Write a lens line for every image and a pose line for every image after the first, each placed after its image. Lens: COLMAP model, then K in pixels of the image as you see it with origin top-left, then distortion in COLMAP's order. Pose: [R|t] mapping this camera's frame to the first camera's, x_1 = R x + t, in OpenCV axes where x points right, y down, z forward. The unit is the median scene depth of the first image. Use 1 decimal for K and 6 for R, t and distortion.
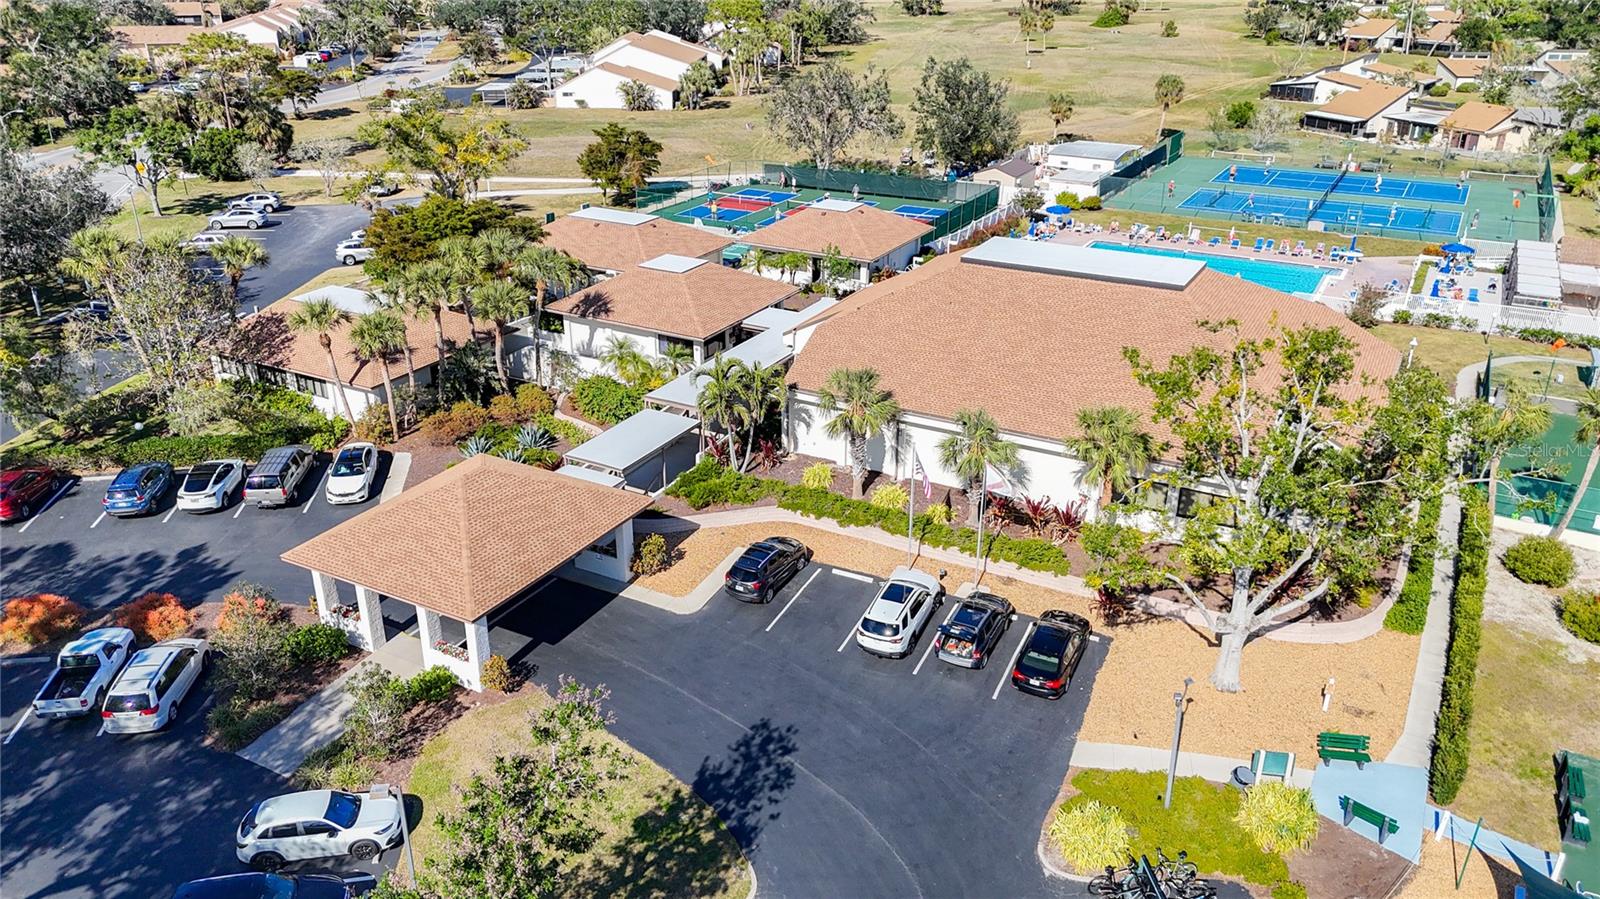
lens RADIAL K [[1165.3, 0, 800.0], [0, 1165.3, 449.5], [0, 0, 1]] dist [0.077479, -0.075684]
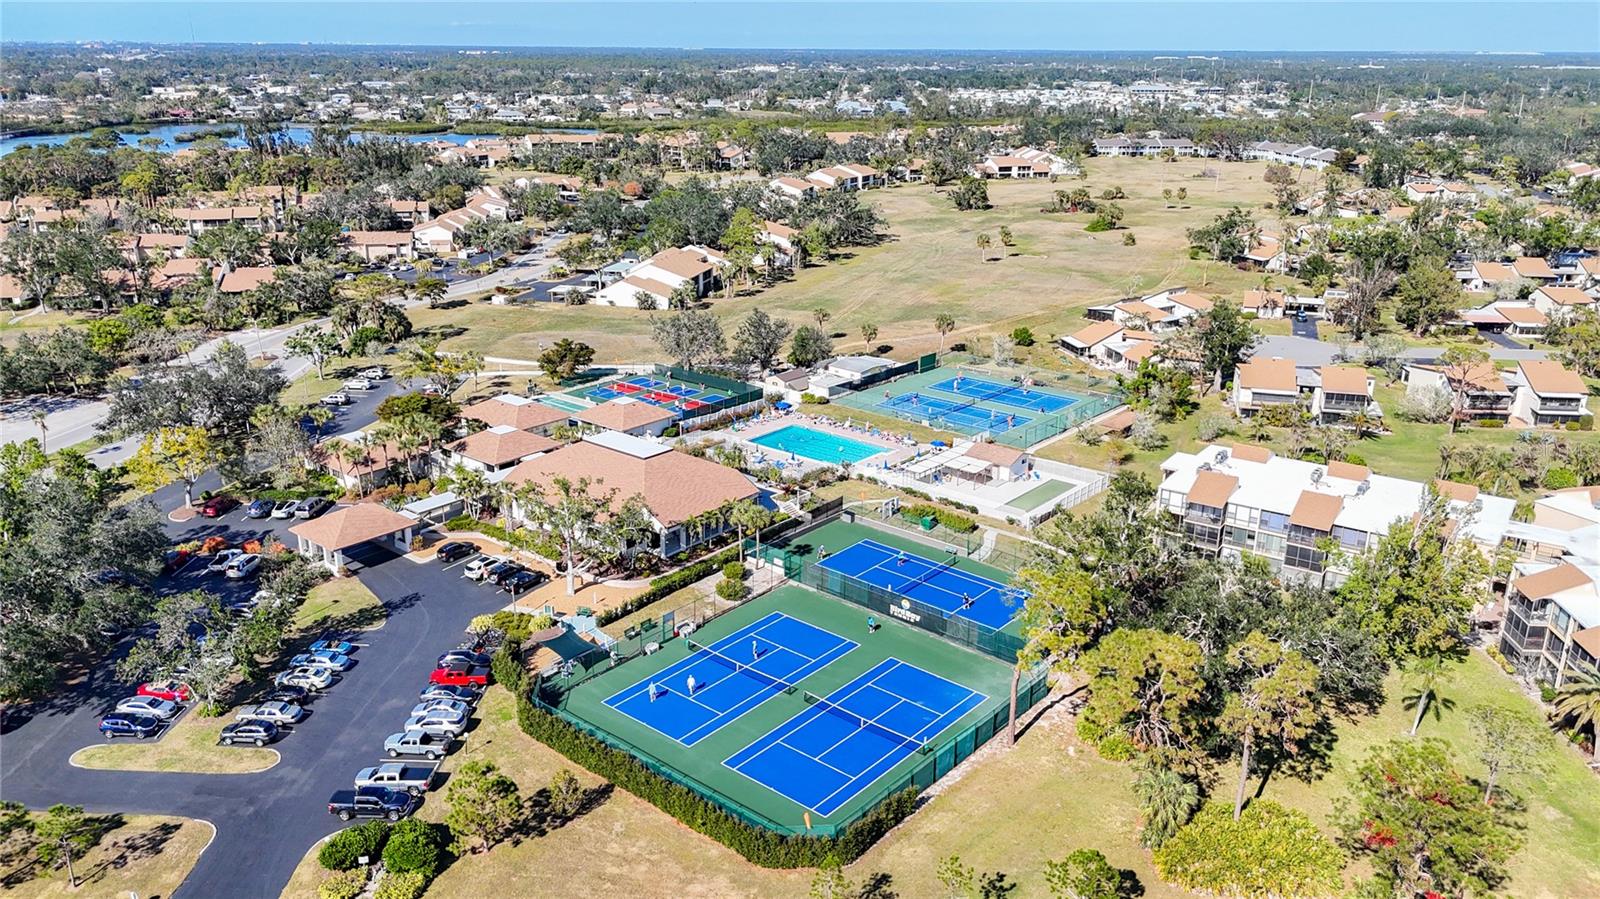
lens RADIAL K [[1165.3, 0, 800.0], [0, 1165.3, 449.5], [0, 0, 1]] dist [0.077479, -0.075684]
pose [[0.982601, 0.065830, -0.173674, 0.996465], [-0.082475, 0.992482, -0.090430, 0.038426], [0.166415, 0.103180, 0.980643, -1.296678]]
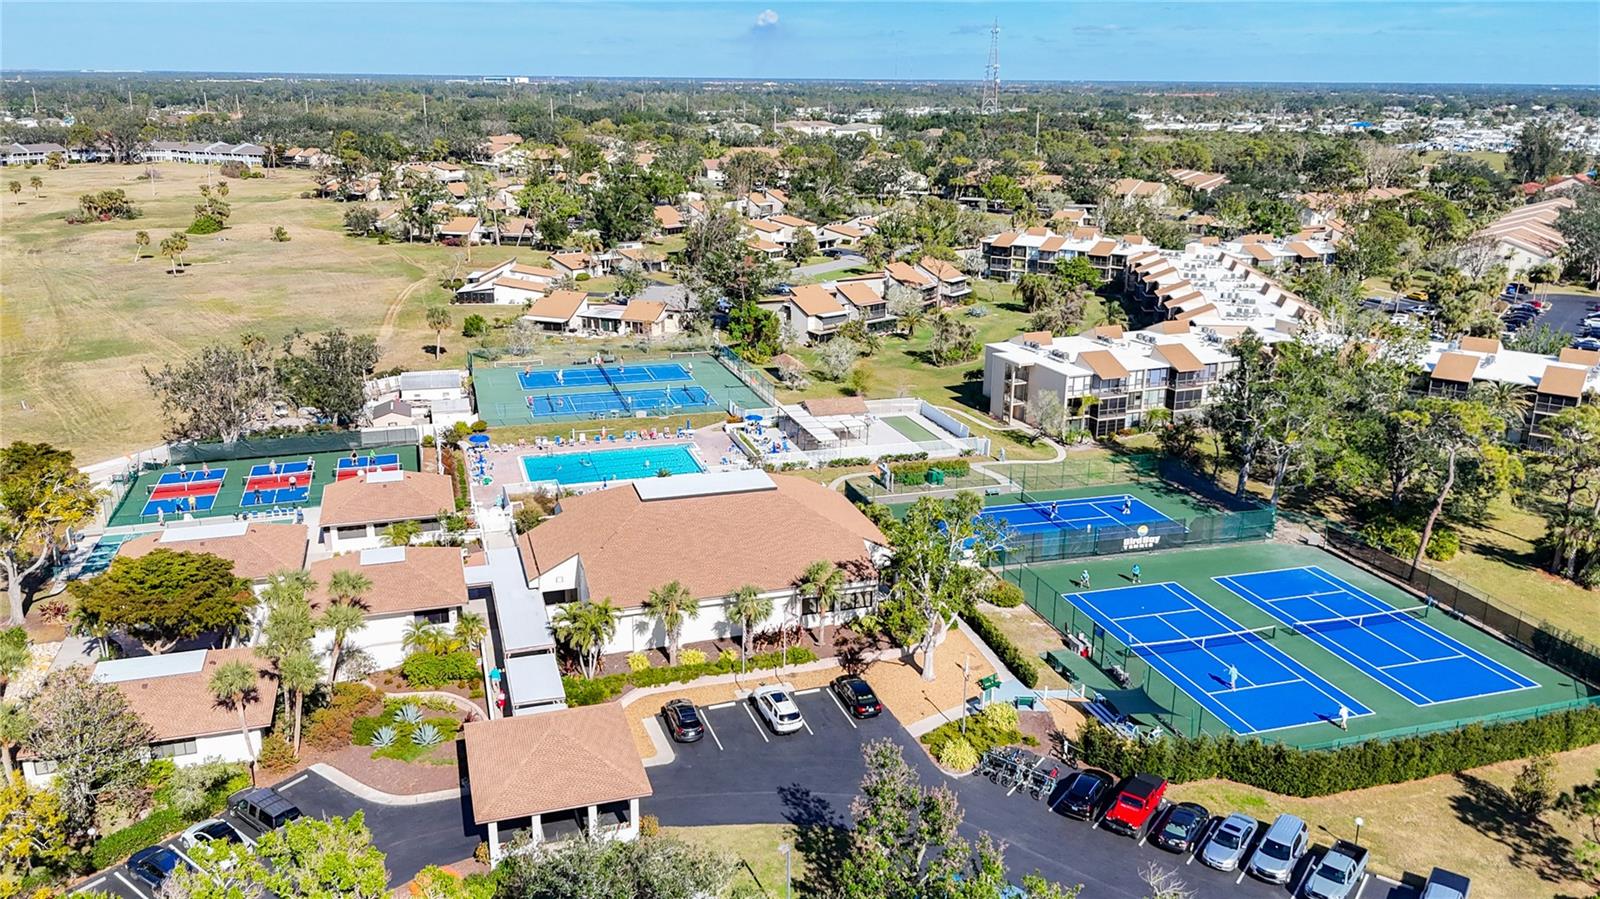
lens RADIAL K [[1213.5, 0, 800.0], [0, 1213.5, 449.5], [0, 0, 1]] dist [0.086224, -0.175914]
pose [[0.692618, -0.205437, 0.691430, -0.793580], [0.288677, 0.957415, -0.004706, -0.156657], [-0.661019, 0.202859, 0.722428, -0.298785]]
